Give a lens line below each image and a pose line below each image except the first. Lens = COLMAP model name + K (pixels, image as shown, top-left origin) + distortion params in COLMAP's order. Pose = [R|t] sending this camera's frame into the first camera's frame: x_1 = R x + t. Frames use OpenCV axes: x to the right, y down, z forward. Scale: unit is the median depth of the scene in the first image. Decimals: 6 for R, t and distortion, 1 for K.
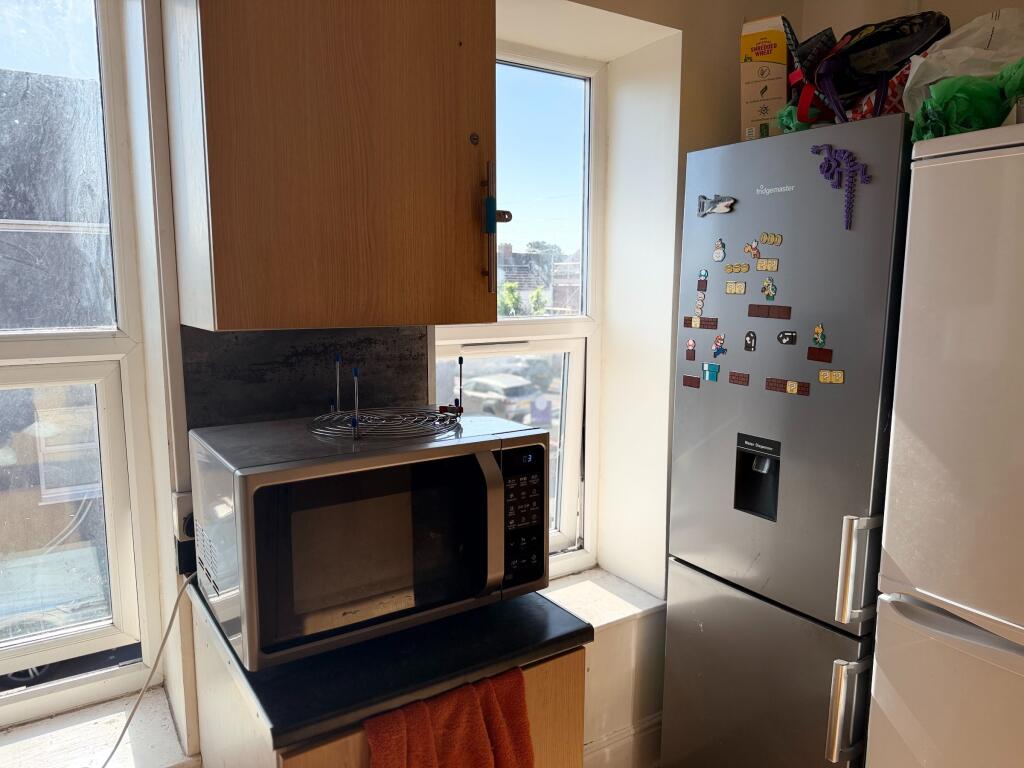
lens RADIAL K [[719.5, 0, 511.4], [0, 719.5, 383.1], [0, 0, 1]] dist [0.000621, -0.000164]
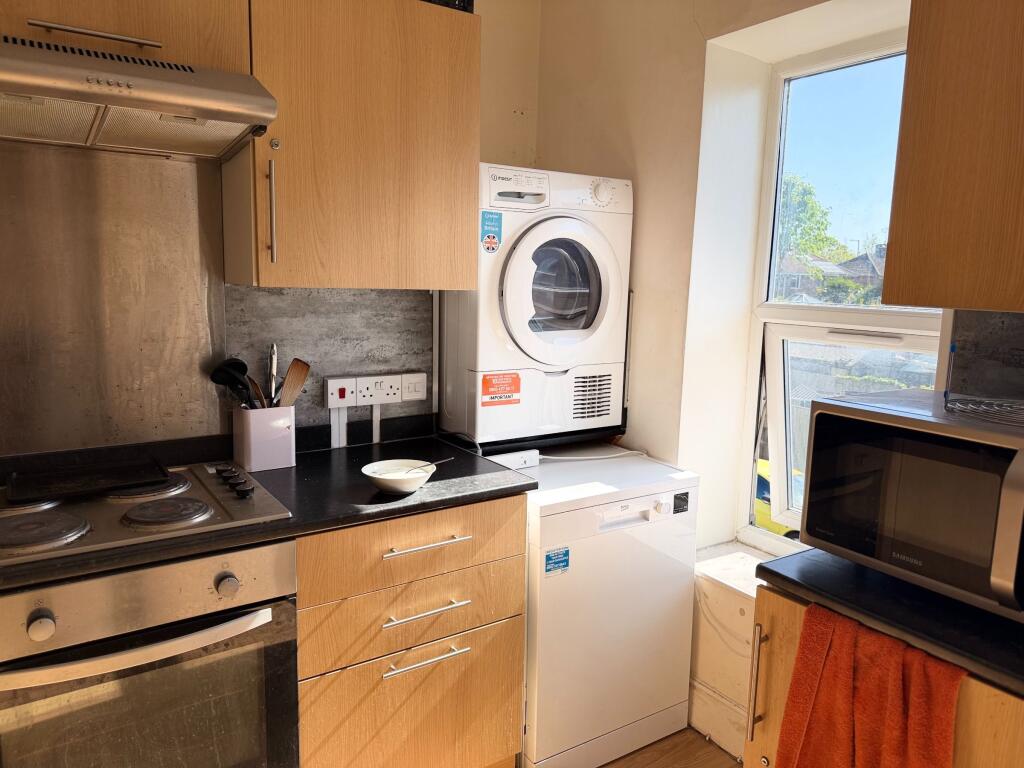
lens RADIAL K [[719.5, 0, 512.2], [0, 719.5, 382.4], [0, 0, 1]] dist [0.000621, -0.000164]
pose [[-0.015584, 0.150710, -0.988455, 0.736813], [-0.160011, 0.975459, 0.151251, -0.020971], [0.986992, 0.160521, 0.008914, 0.275857]]
